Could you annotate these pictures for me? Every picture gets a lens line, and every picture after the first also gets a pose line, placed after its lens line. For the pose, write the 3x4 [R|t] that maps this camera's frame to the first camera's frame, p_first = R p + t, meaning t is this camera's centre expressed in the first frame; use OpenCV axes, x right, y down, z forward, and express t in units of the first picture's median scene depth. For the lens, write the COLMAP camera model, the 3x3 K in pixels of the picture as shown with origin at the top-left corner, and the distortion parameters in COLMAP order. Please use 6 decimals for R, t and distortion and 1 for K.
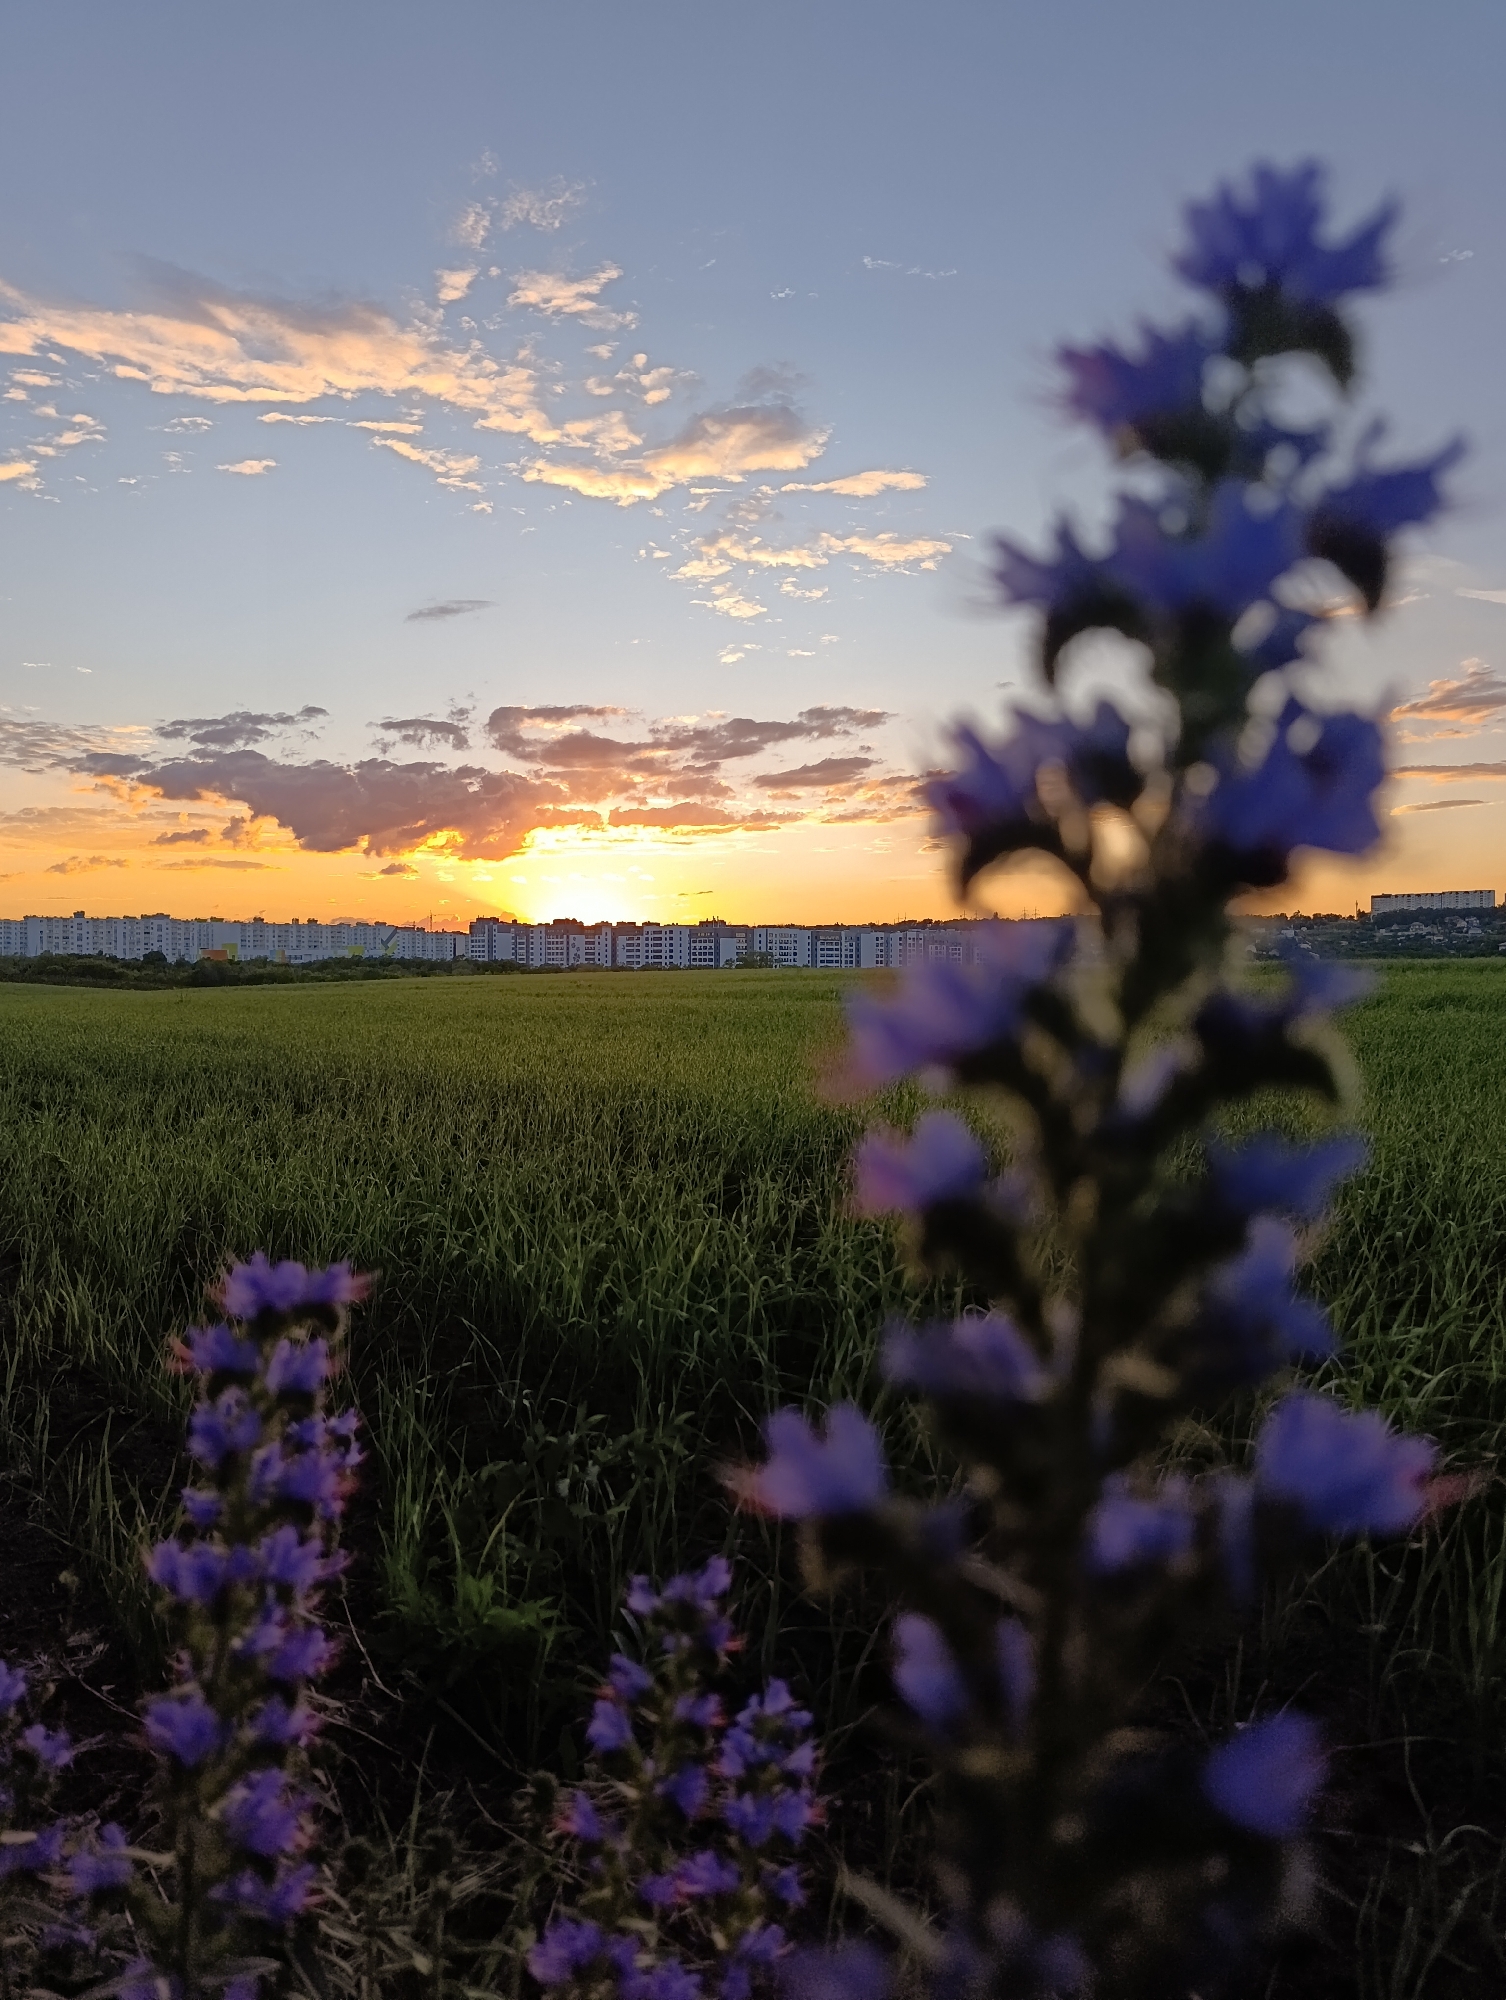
lens RADIAL K [[1336.3, 0, 752.2], [0, 1336.3, 996.3], [0, 0, 1]] dist [0.028820, -0.005807]
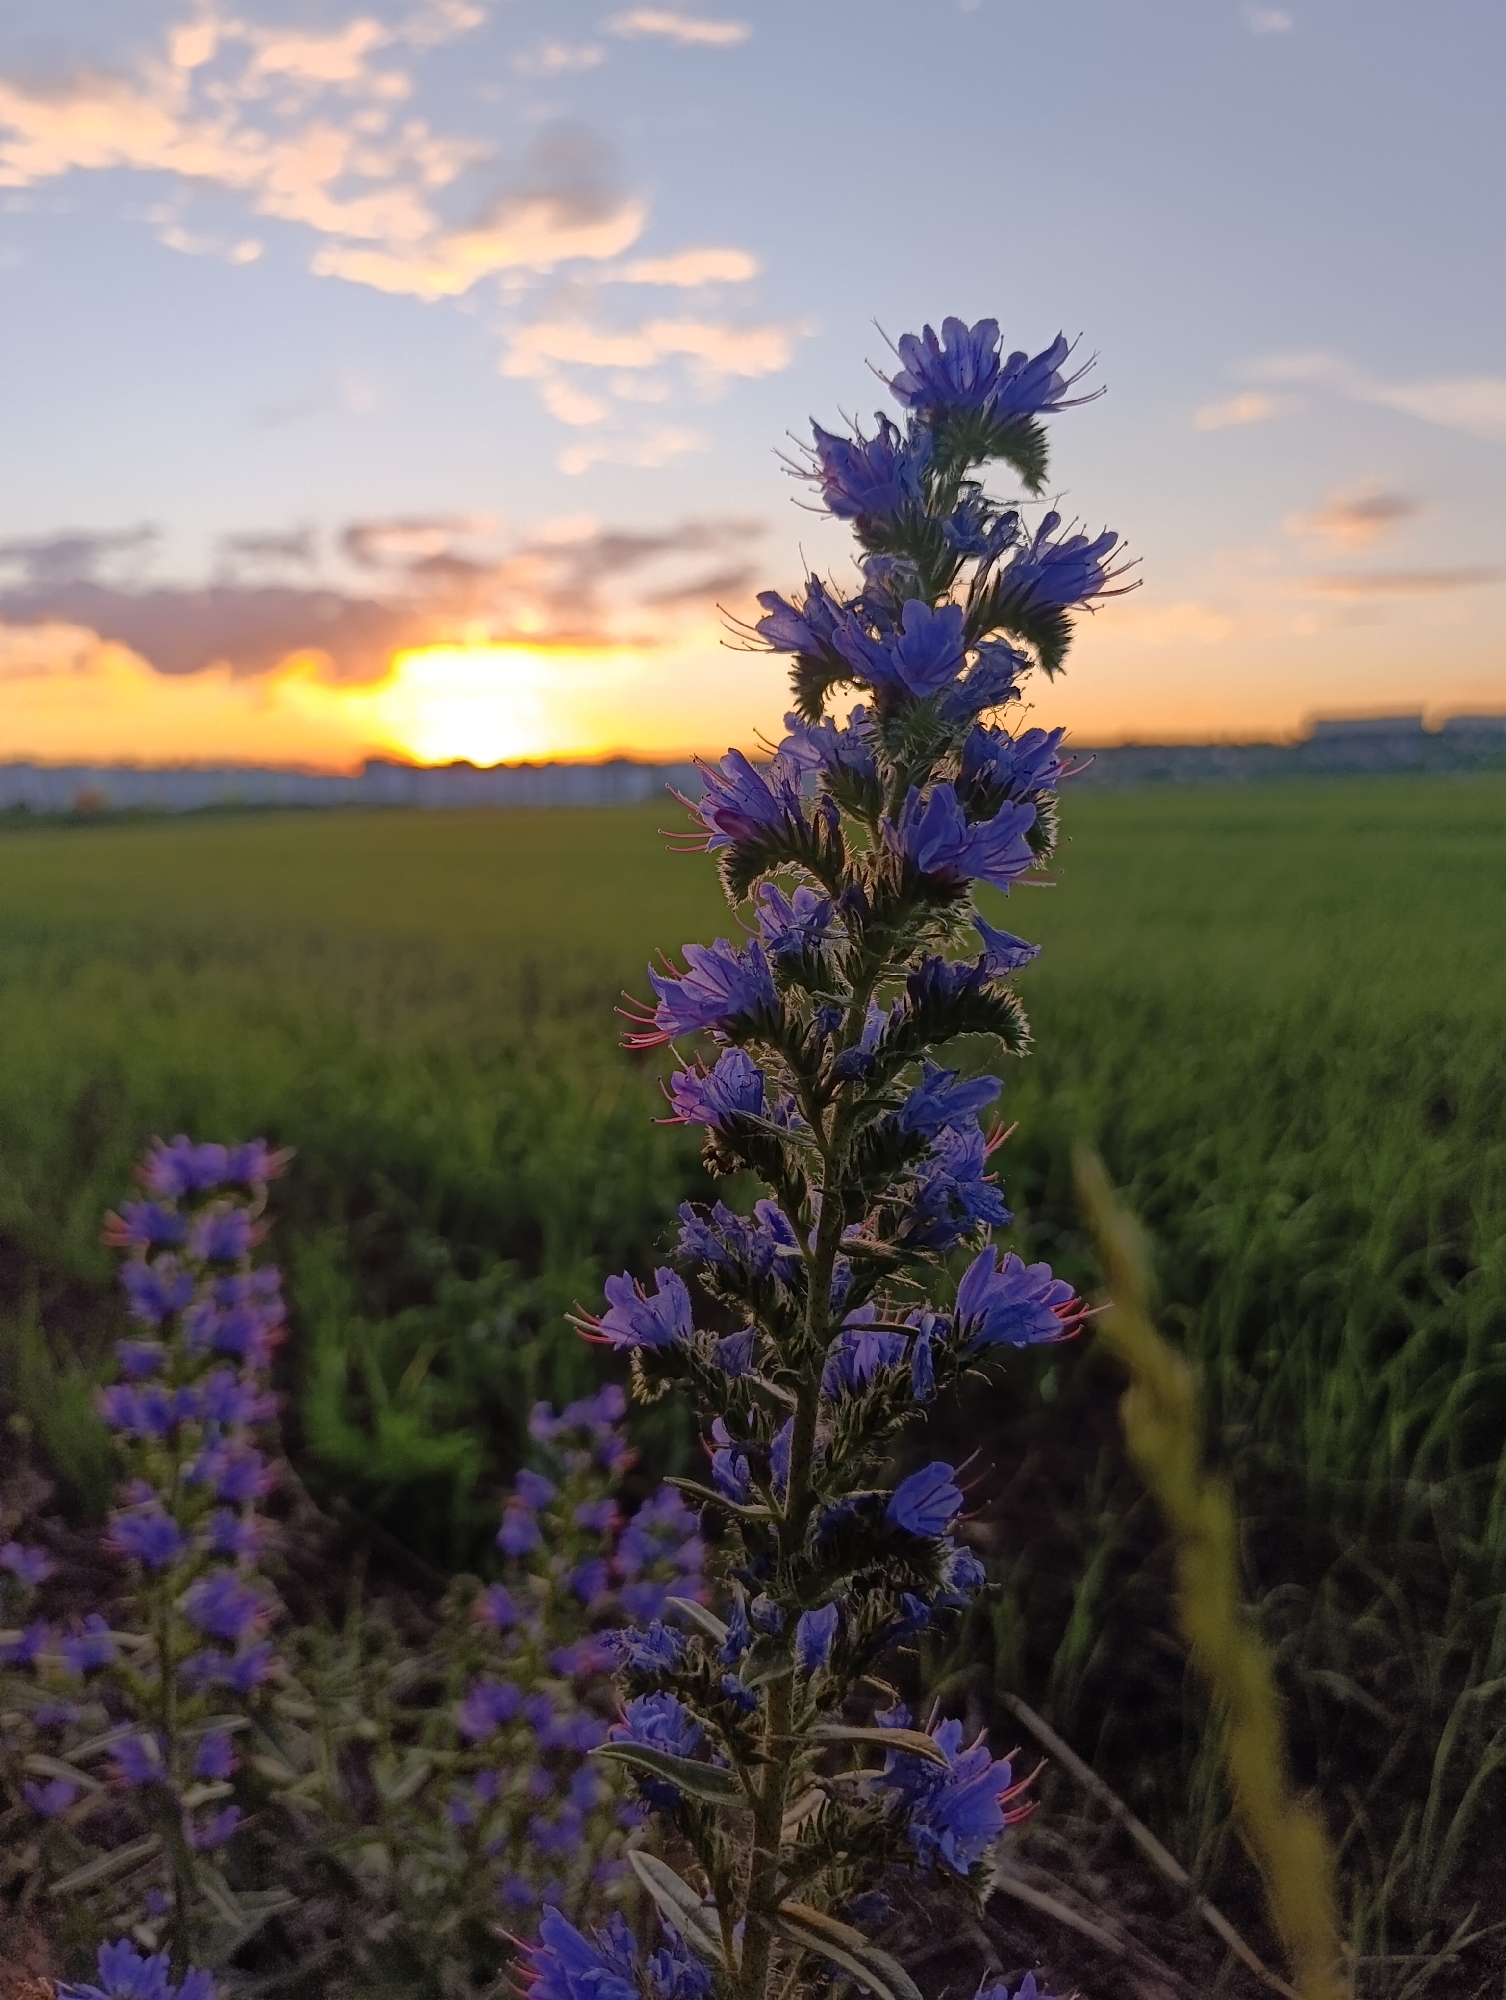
lens RADIAL K [[1516.6, 0, 753.4], [0, 1516.6, 1000.0], [0, 0, 1]] dist [-0.009047, -0.017413]
pose [[0.999013, -0.021274, 0.038999, 0.051597], [0.015693, 0.990280, 0.138200, -0.078421], [-0.041560, -0.137451, 0.989636, -0.218564]]
